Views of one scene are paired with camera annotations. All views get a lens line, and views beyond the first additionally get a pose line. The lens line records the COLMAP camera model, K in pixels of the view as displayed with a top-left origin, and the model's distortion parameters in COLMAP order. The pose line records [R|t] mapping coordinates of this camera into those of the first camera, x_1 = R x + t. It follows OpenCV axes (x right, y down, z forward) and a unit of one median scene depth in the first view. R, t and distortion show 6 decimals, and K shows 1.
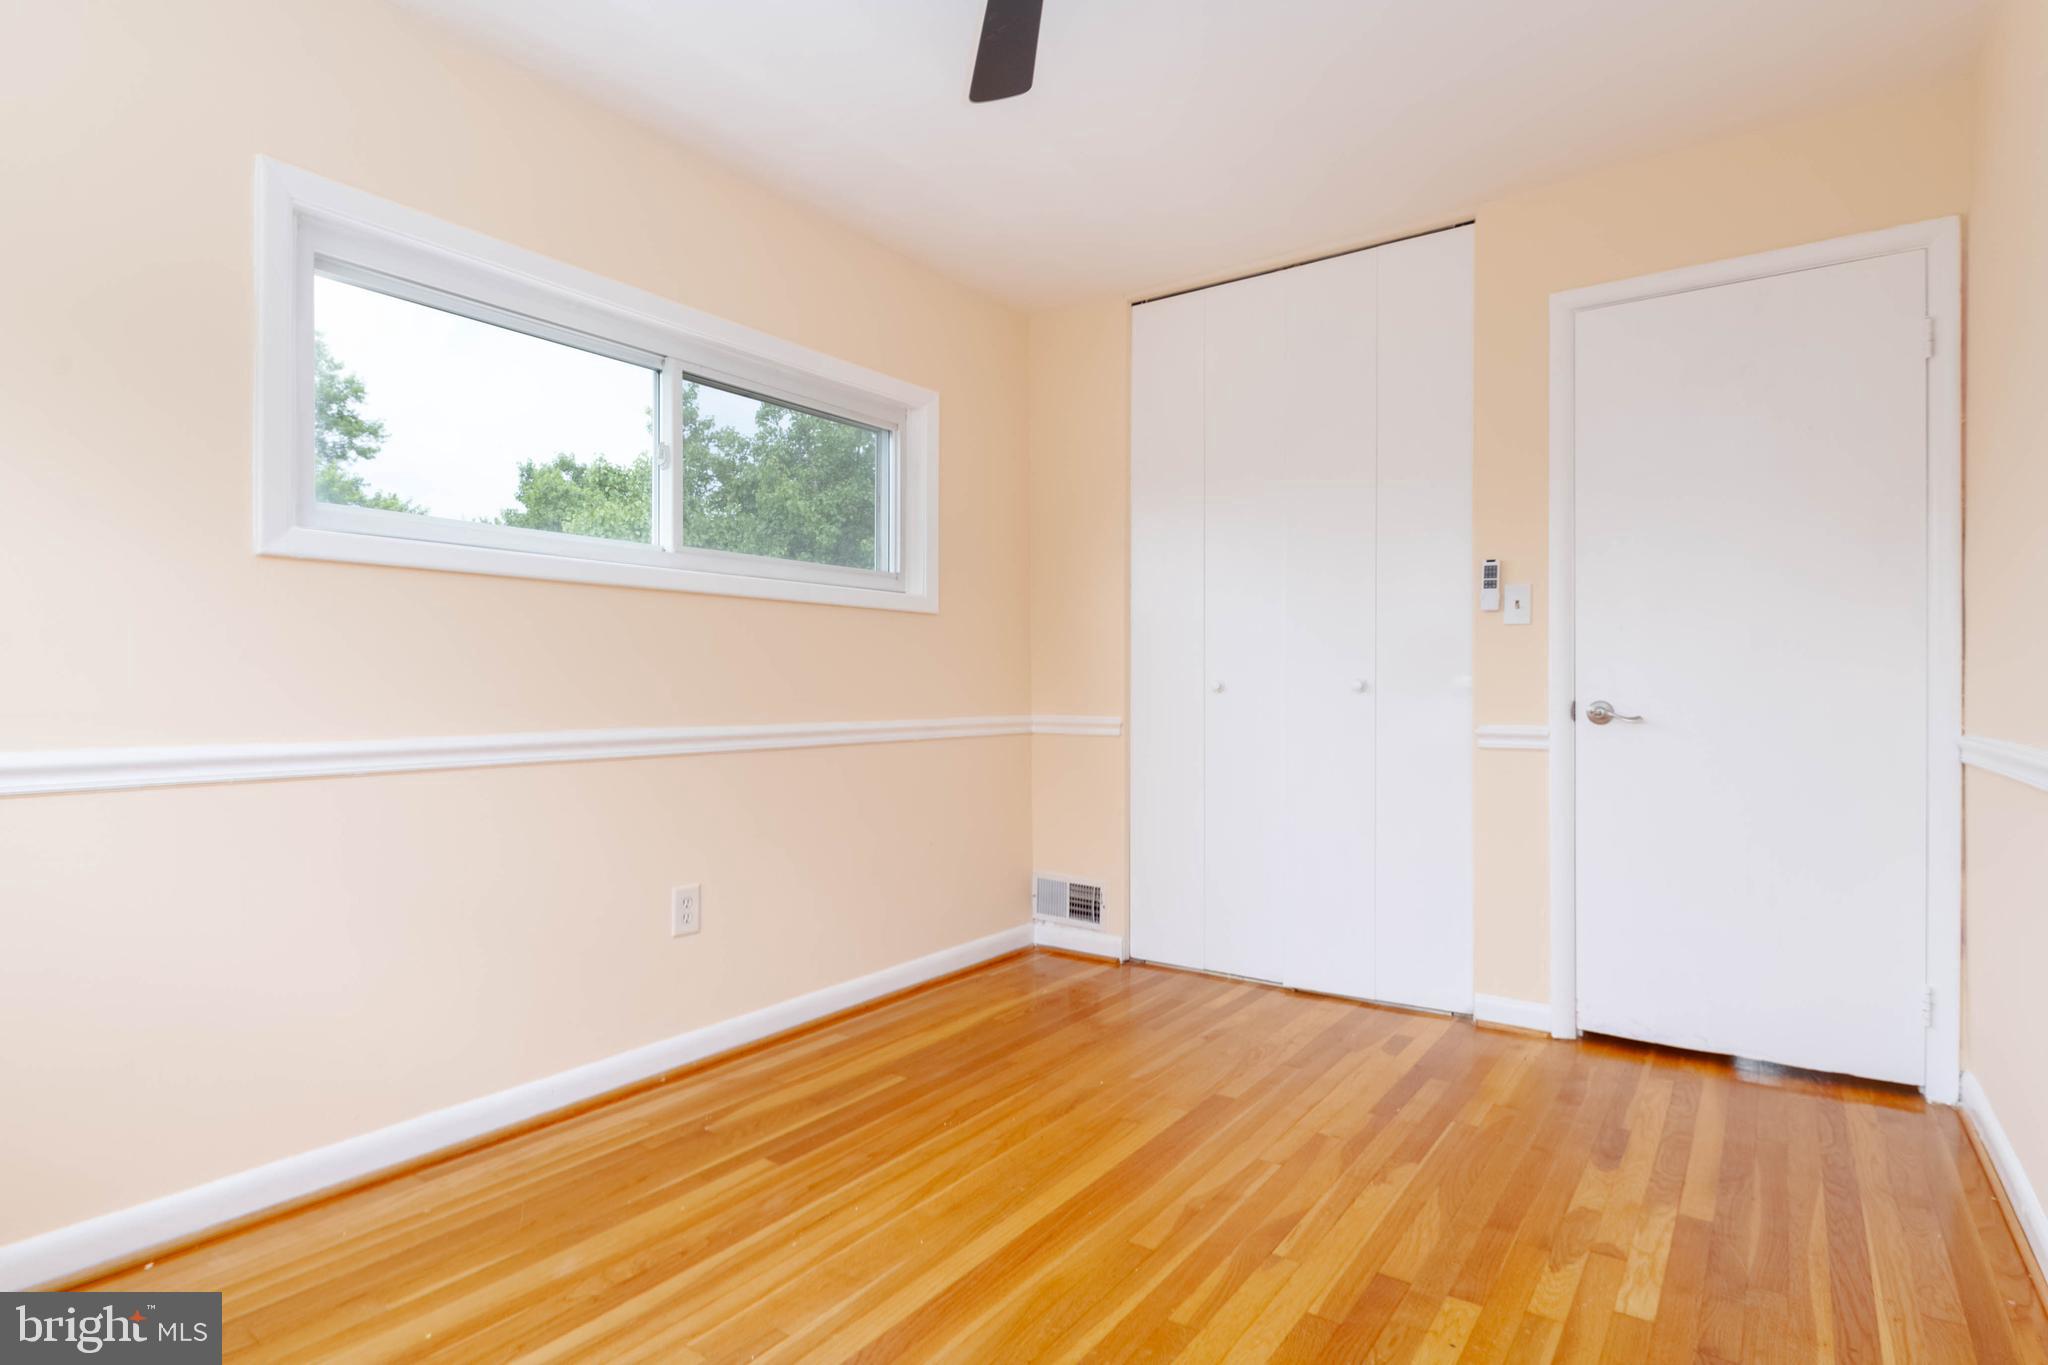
lens RADIAL K [[1050.1, 0, 1034.9], [0, 1050.1, 684.9], [0, 0, 1]] dist [-0.000130, -0.000973]
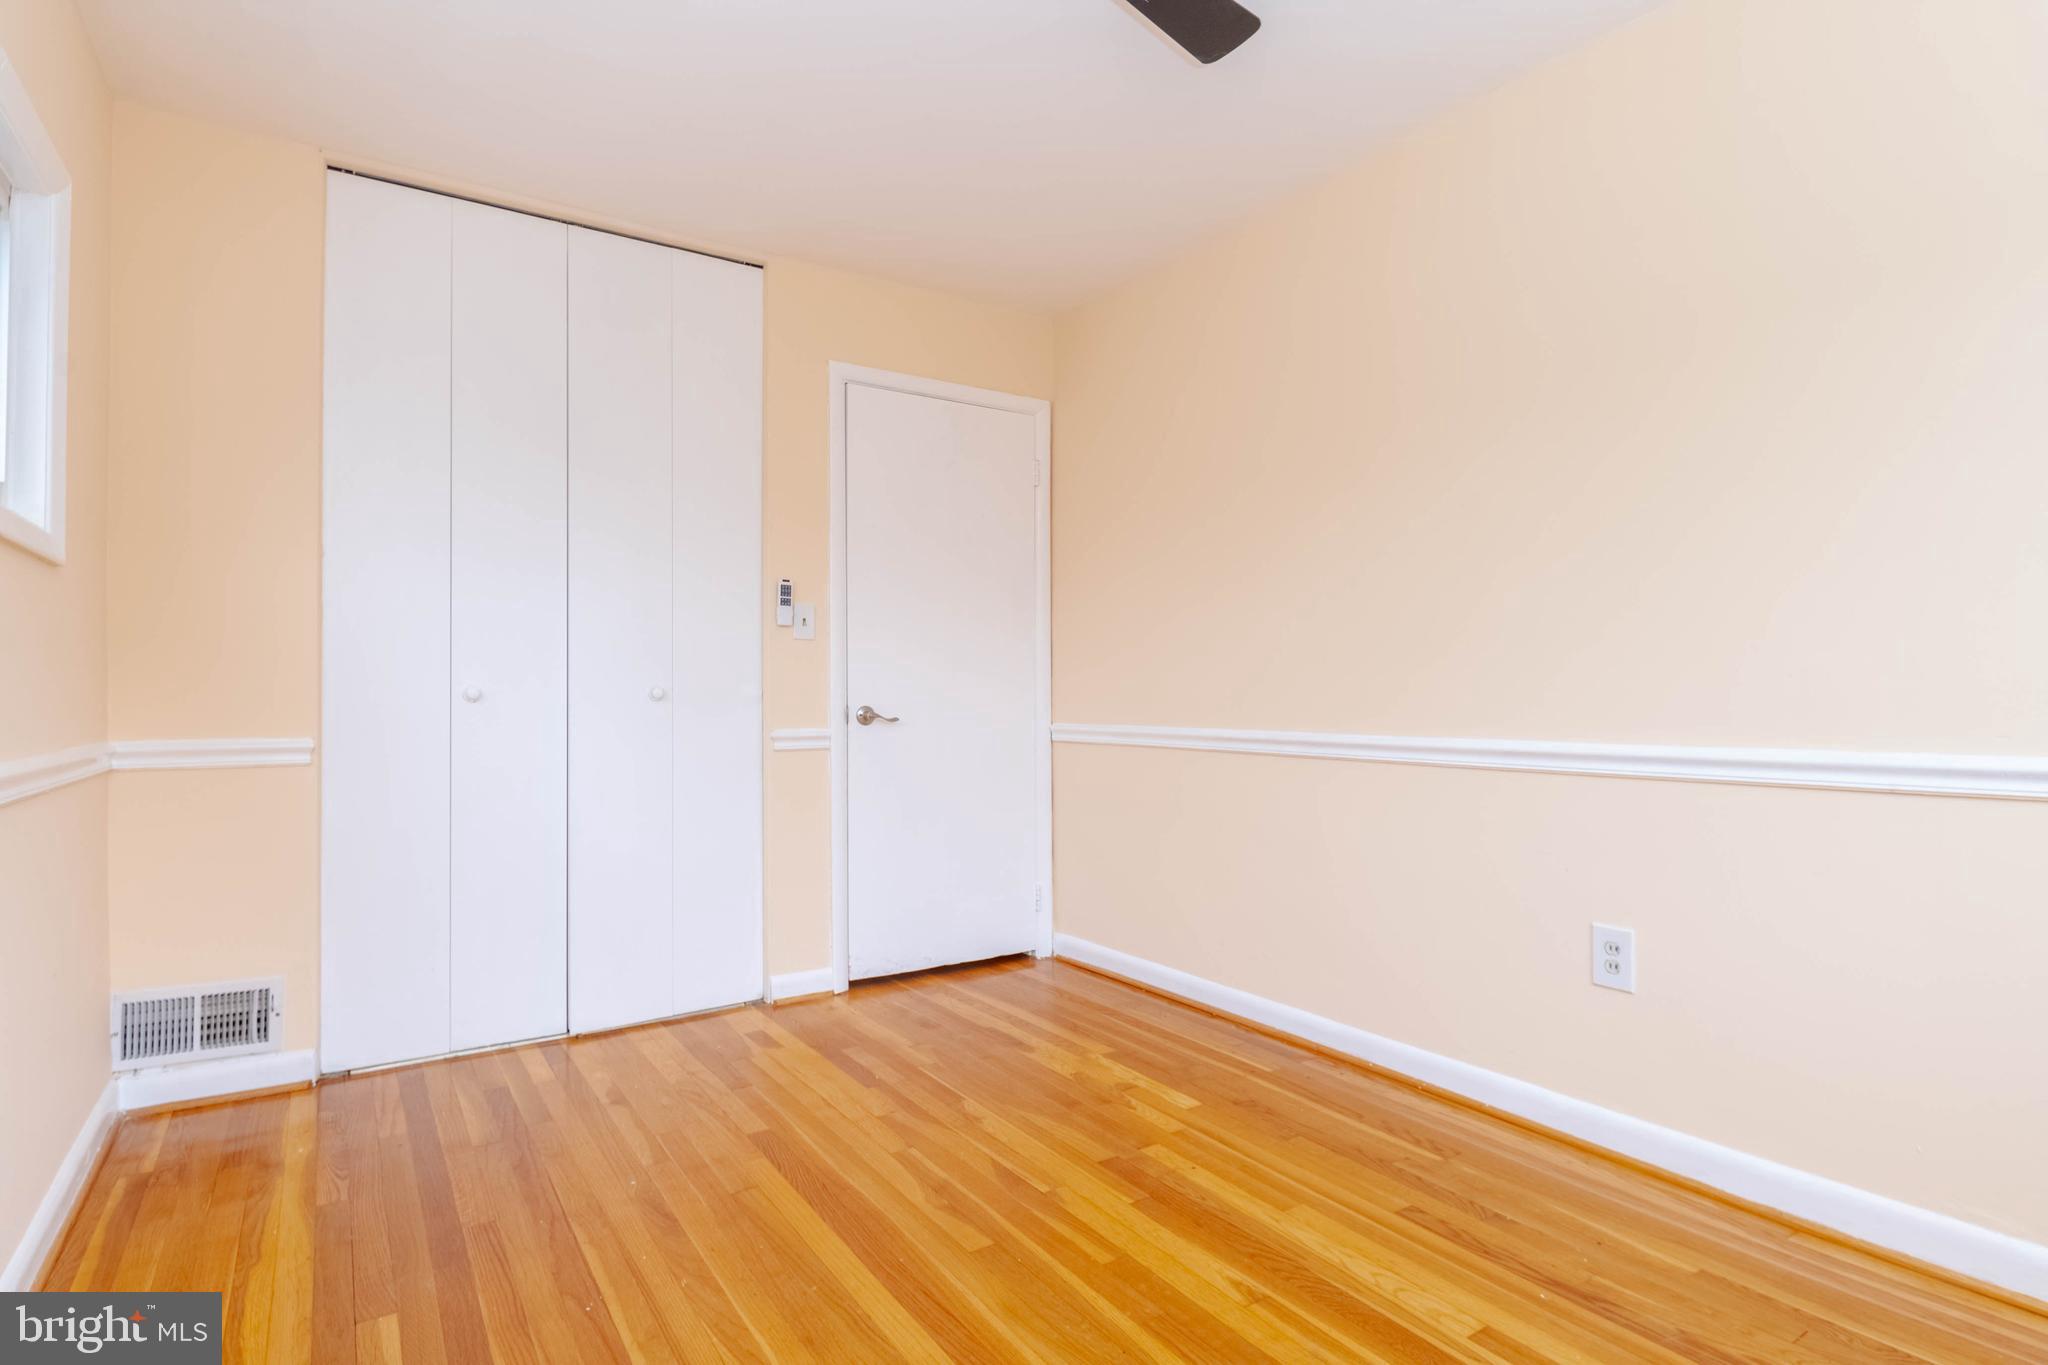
lens RADIAL K [[1050.1, 0, 1034.9], [0, 1050.1, 684.9], [0, 0, 1]] dist [-0.000130, -0.000973]
pose [[0.352036, 0.007427, 0.935957, -0.569505], [-0.000545, 0.999970, -0.007730, 0.000028], [-0.935986, 0.002211, 0.352030, 0.408556]]
